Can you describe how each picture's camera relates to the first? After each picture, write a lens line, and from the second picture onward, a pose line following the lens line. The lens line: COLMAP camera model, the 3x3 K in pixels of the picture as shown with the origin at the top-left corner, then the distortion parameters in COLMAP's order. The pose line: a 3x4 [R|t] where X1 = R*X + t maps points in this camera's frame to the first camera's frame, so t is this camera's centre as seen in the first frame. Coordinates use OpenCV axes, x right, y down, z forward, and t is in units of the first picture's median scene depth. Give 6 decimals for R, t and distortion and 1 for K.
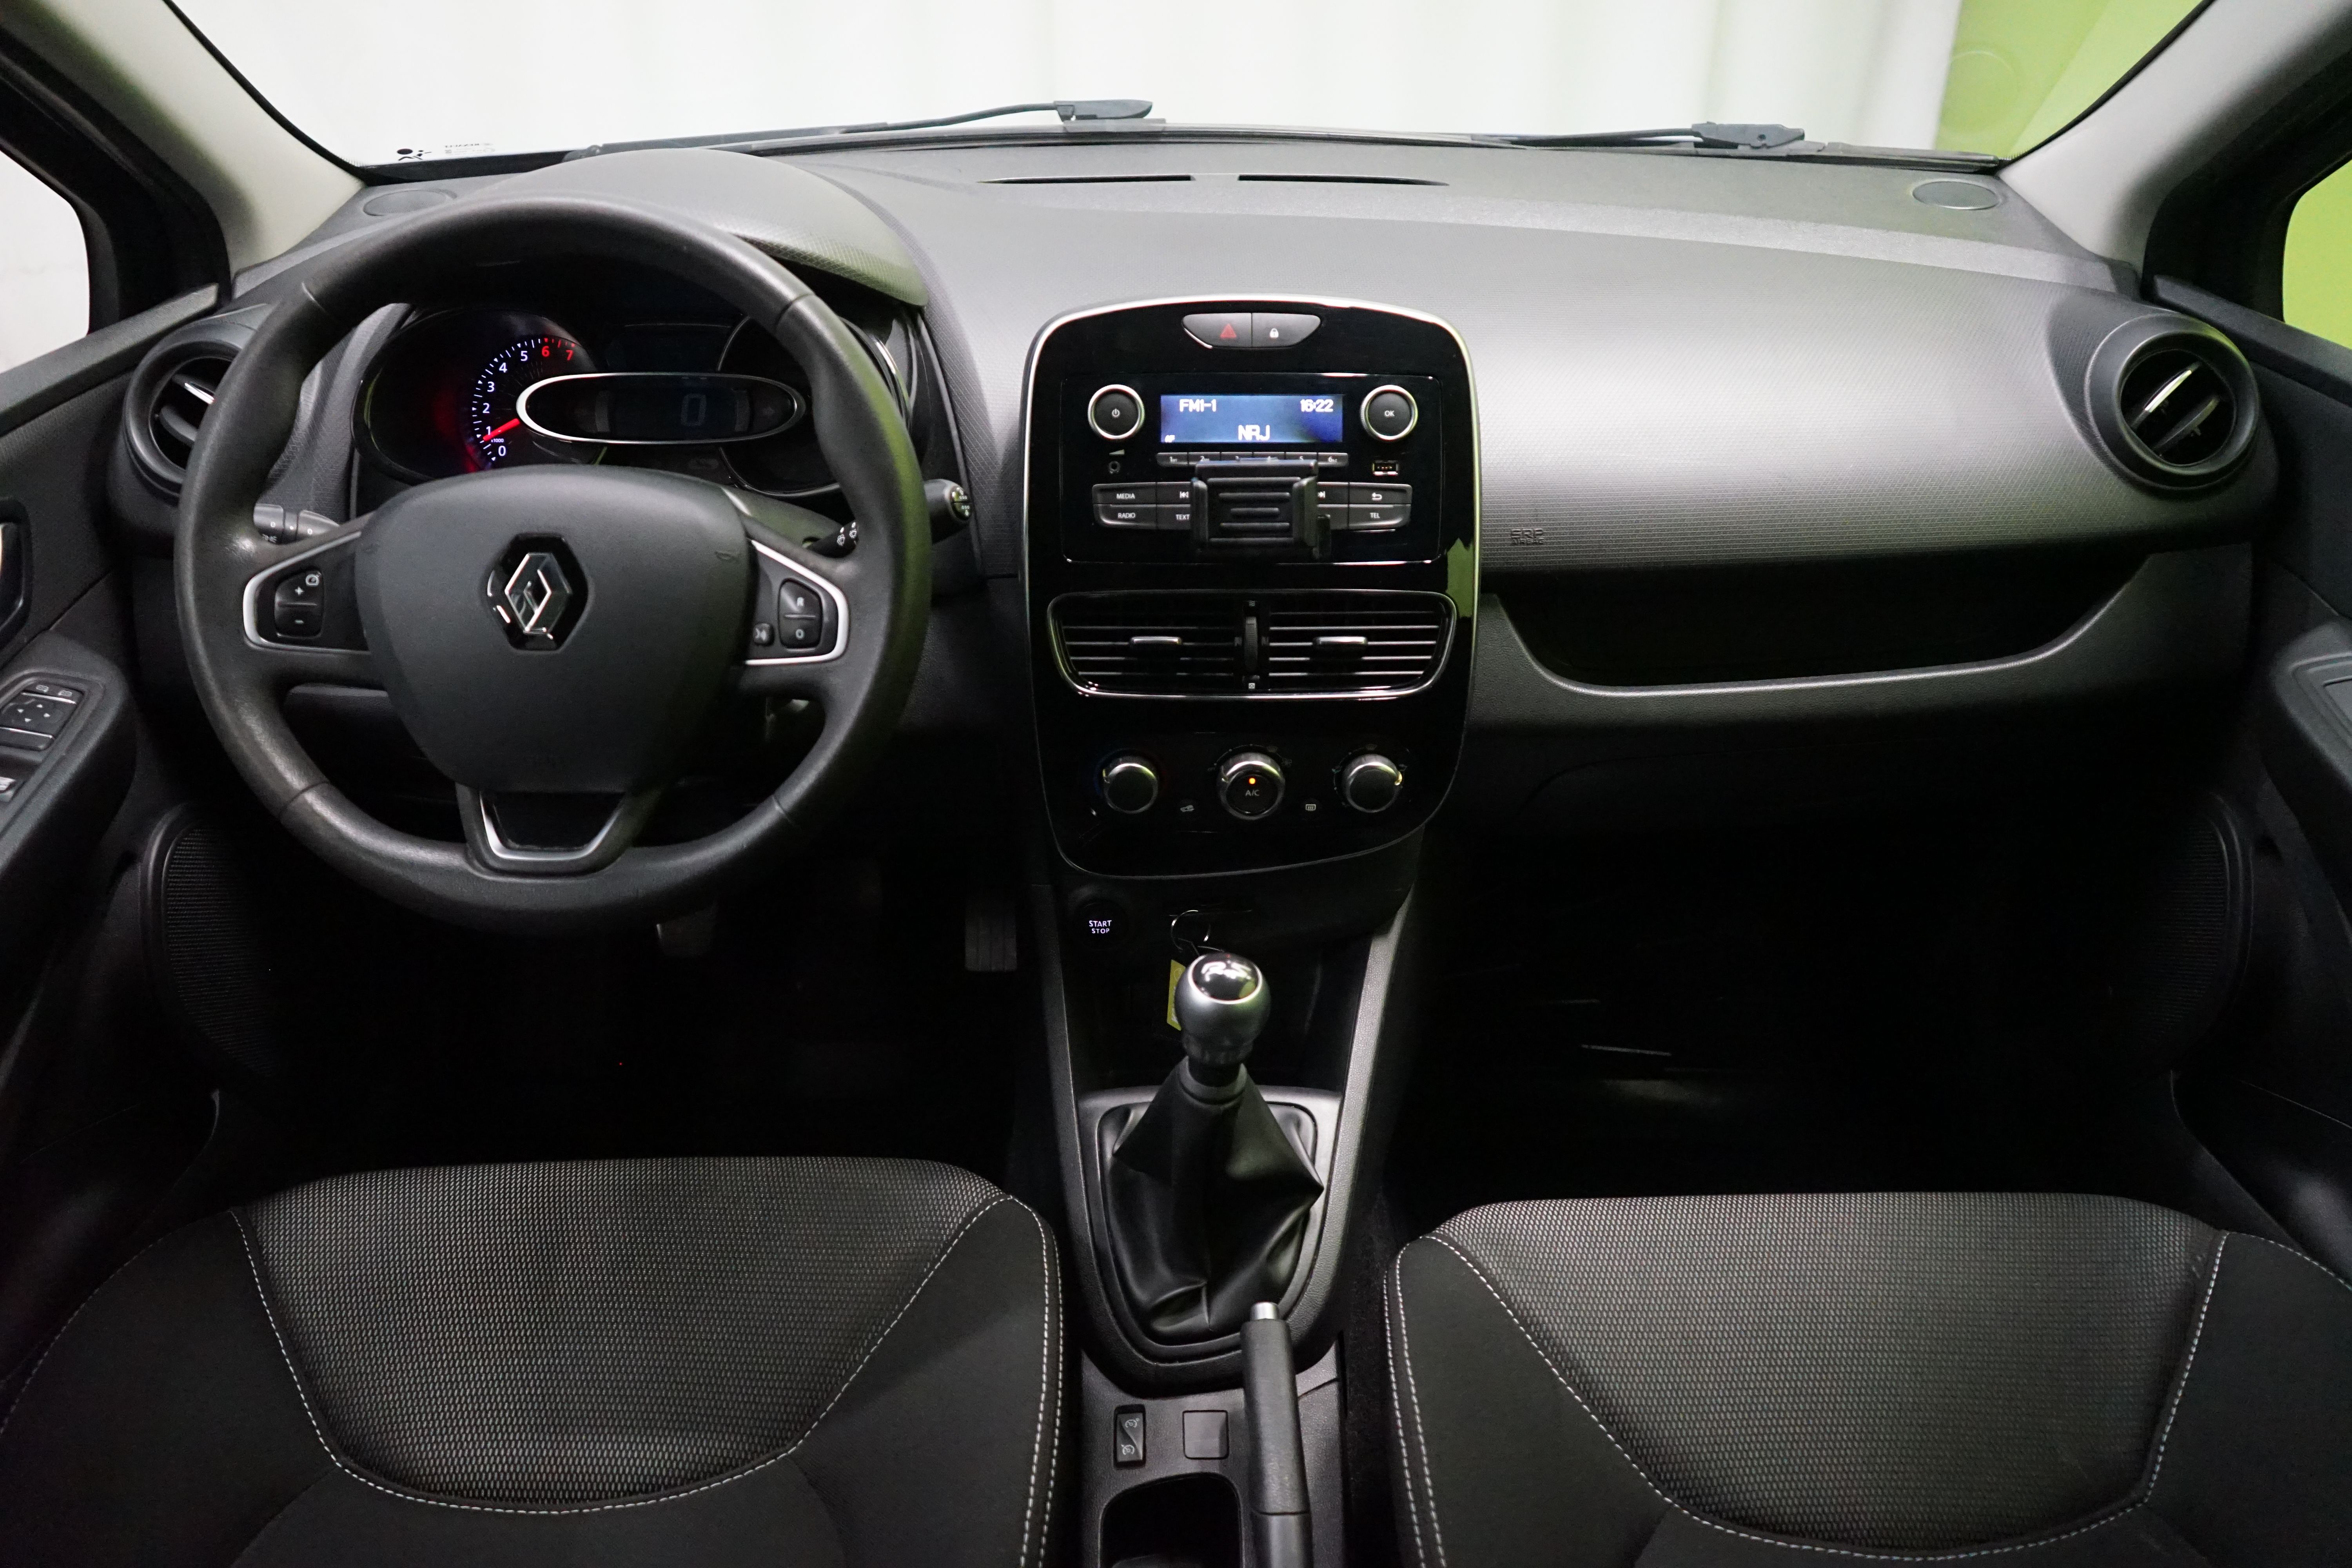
lens RADIAL K [[1879.4, 0, 1171.6], [0, 1879.4, 786.9], [0, 0, 1]] dist [-0.015658, 0.020424]
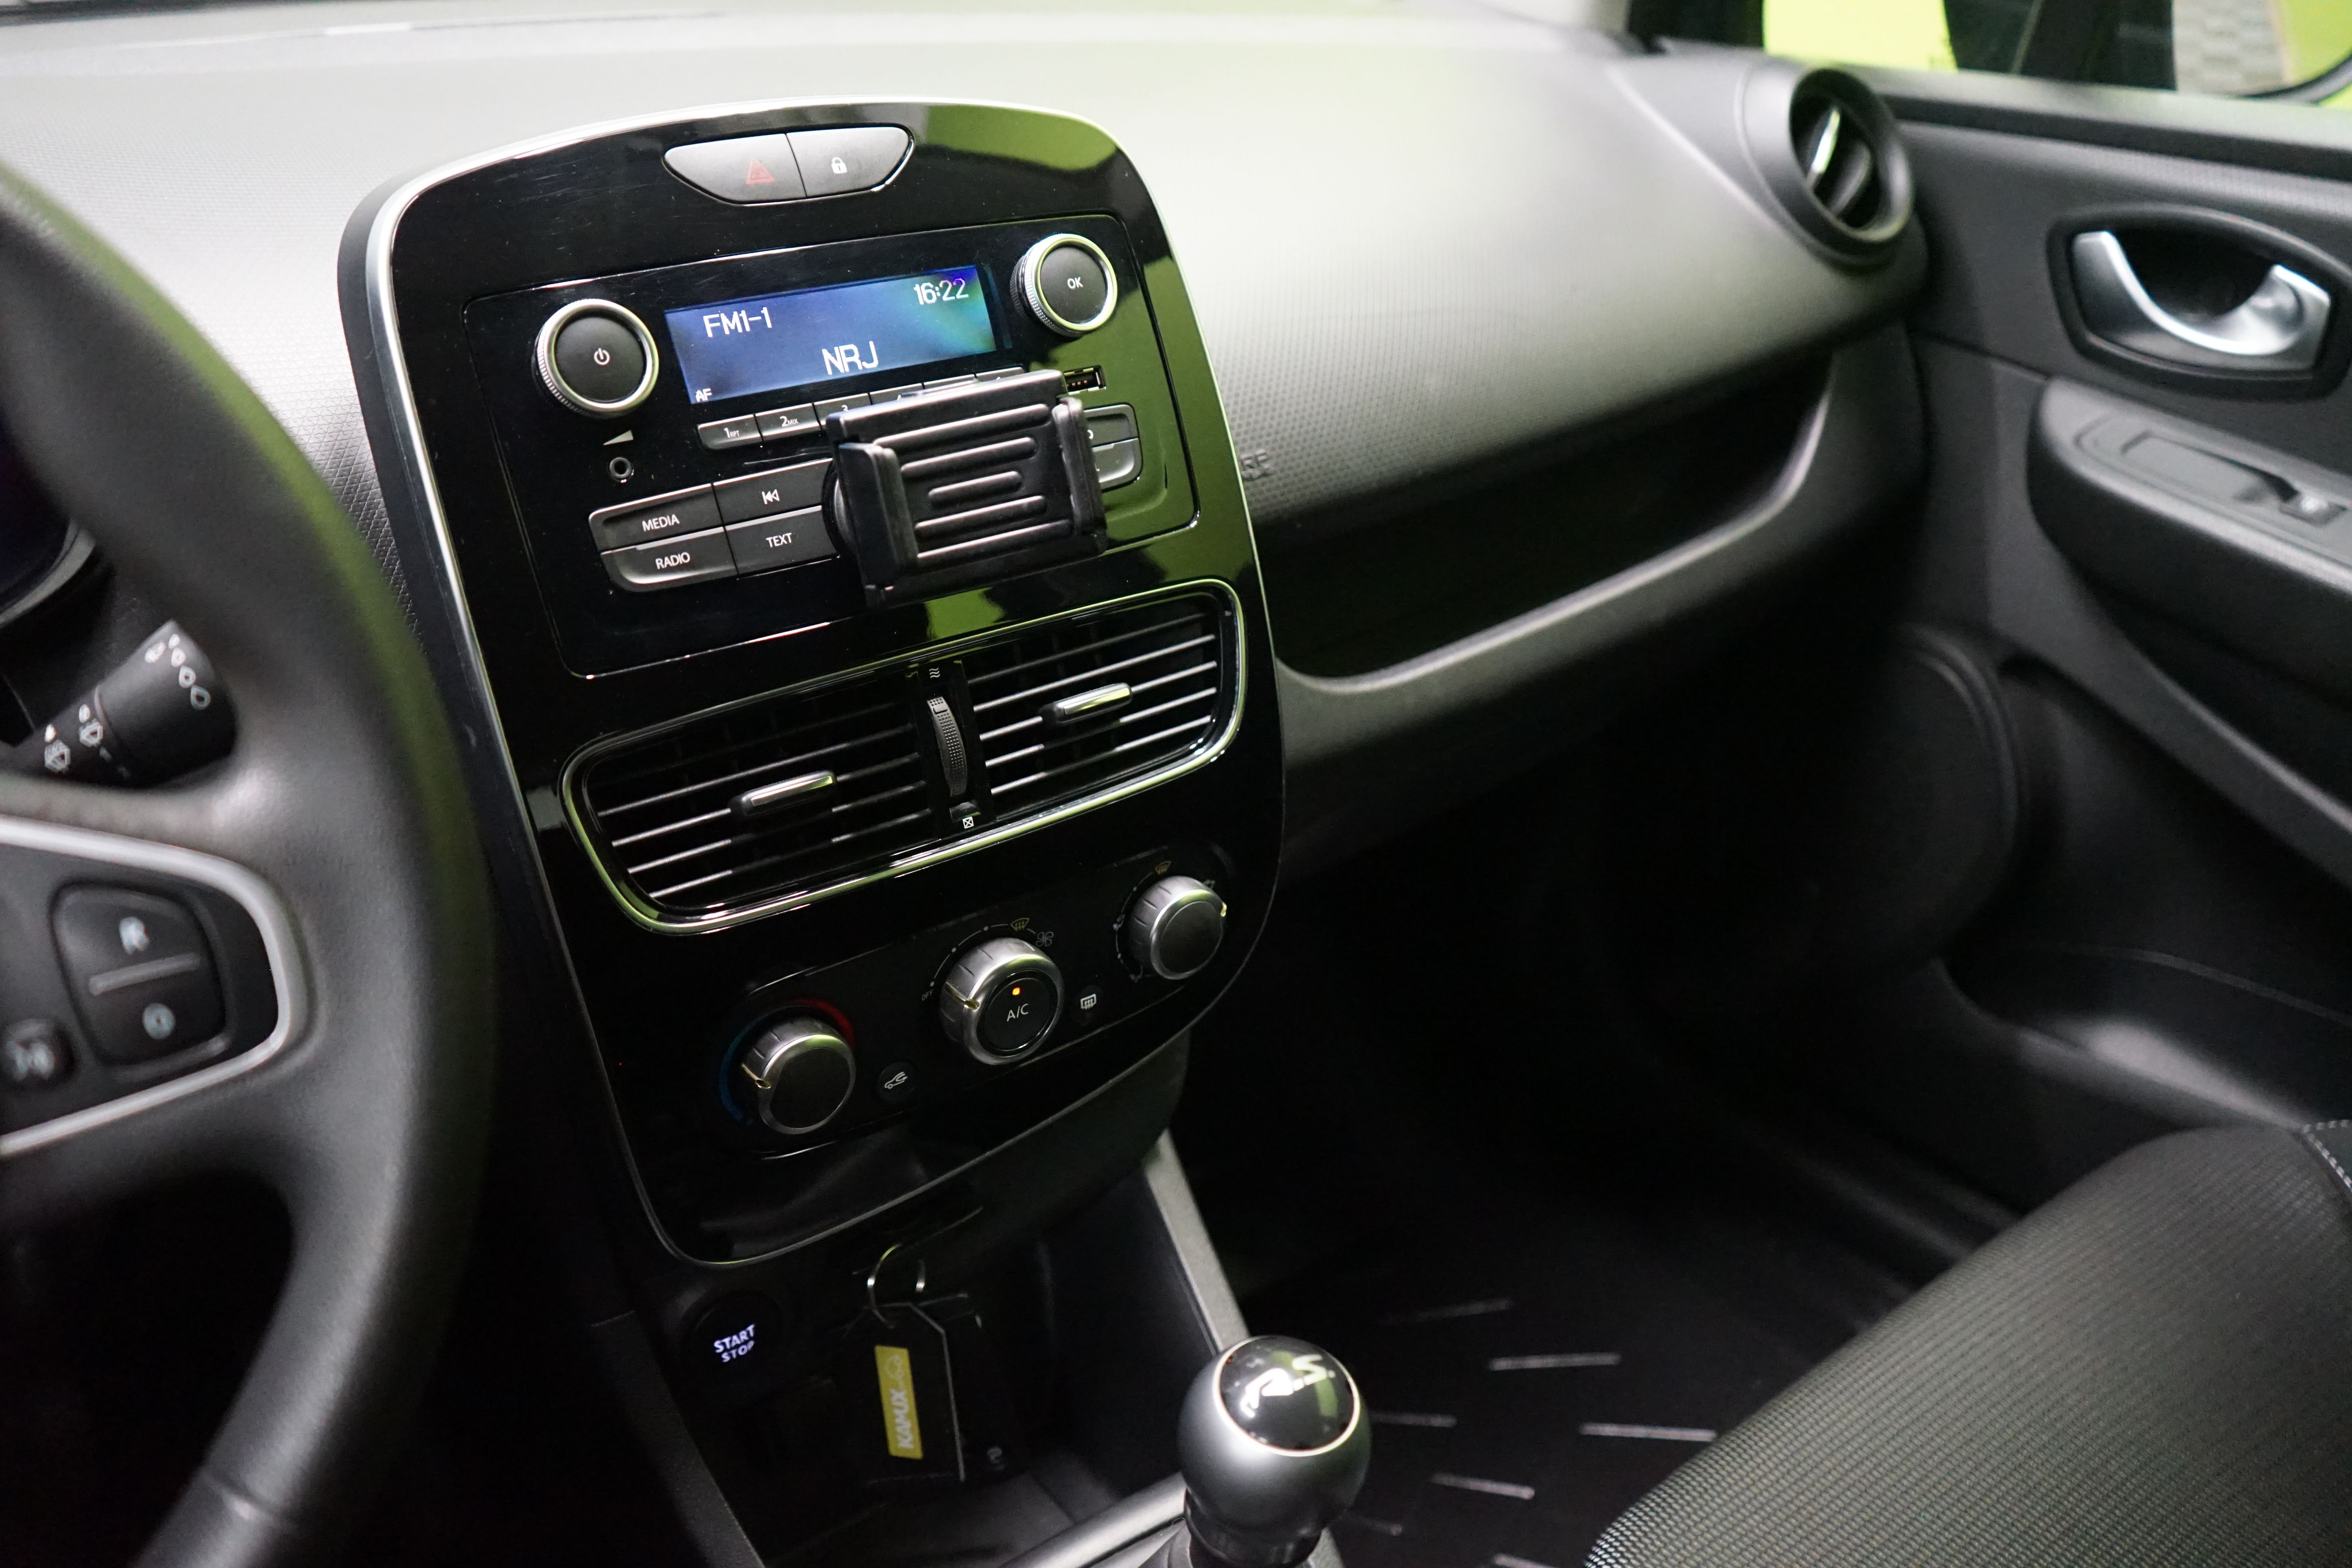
lens RADIAL K [[1879.4, 0, 1165.3], [0, 1879.4, 779.7], [0, 0, 1]] dist [-0.015658, 0.020424]
pose [[0.817252, -0.267876, 0.510237, -0.184043], [0.283458, 0.957742, 0.048799, -0.076982], [-0.501747, 0.104749, 0.858648, 0.520909]]
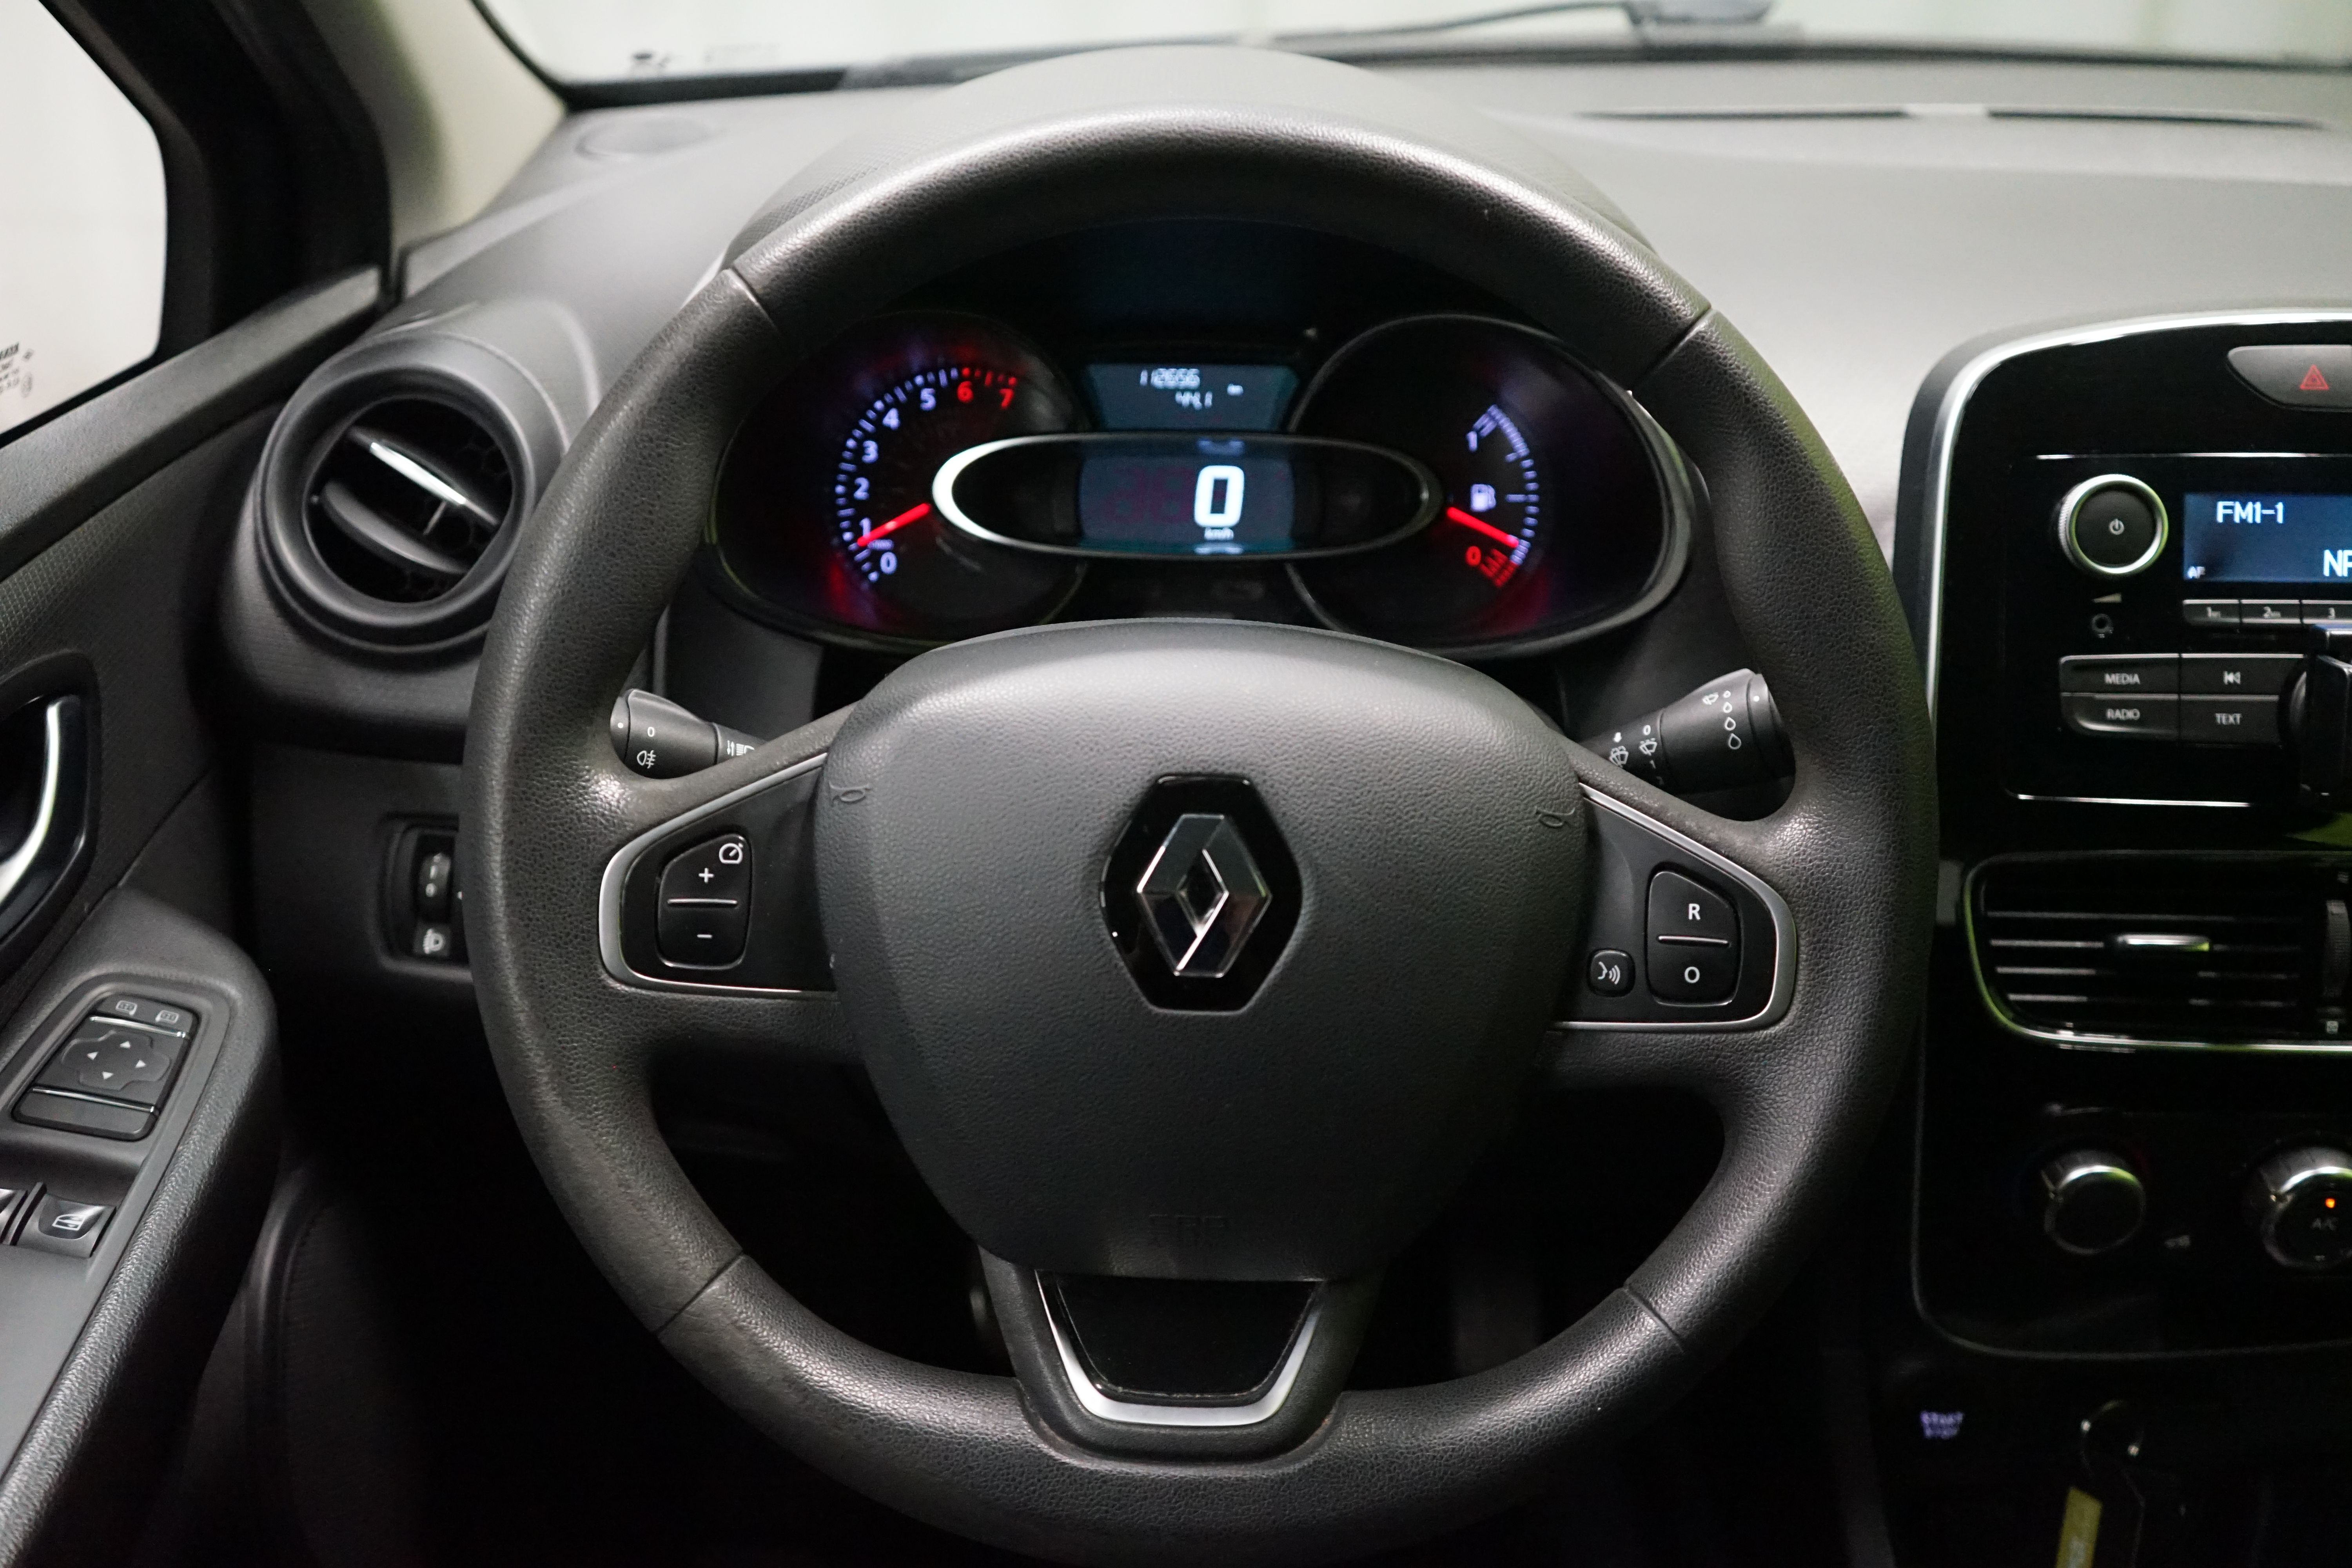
lens RADIAL K [[2348.5, 0, 1171.2], [0, 2348.5, 785.7], [0, 0, 1]] dist [0.009872, 0.000000]
pose [[0.999733, 0.015227, -0.017400, -0.285687], [-0.016039, 0.998740, -0.047550, -0.087143], [0.016654, 0.047817, 0.998717, 0.319697]]
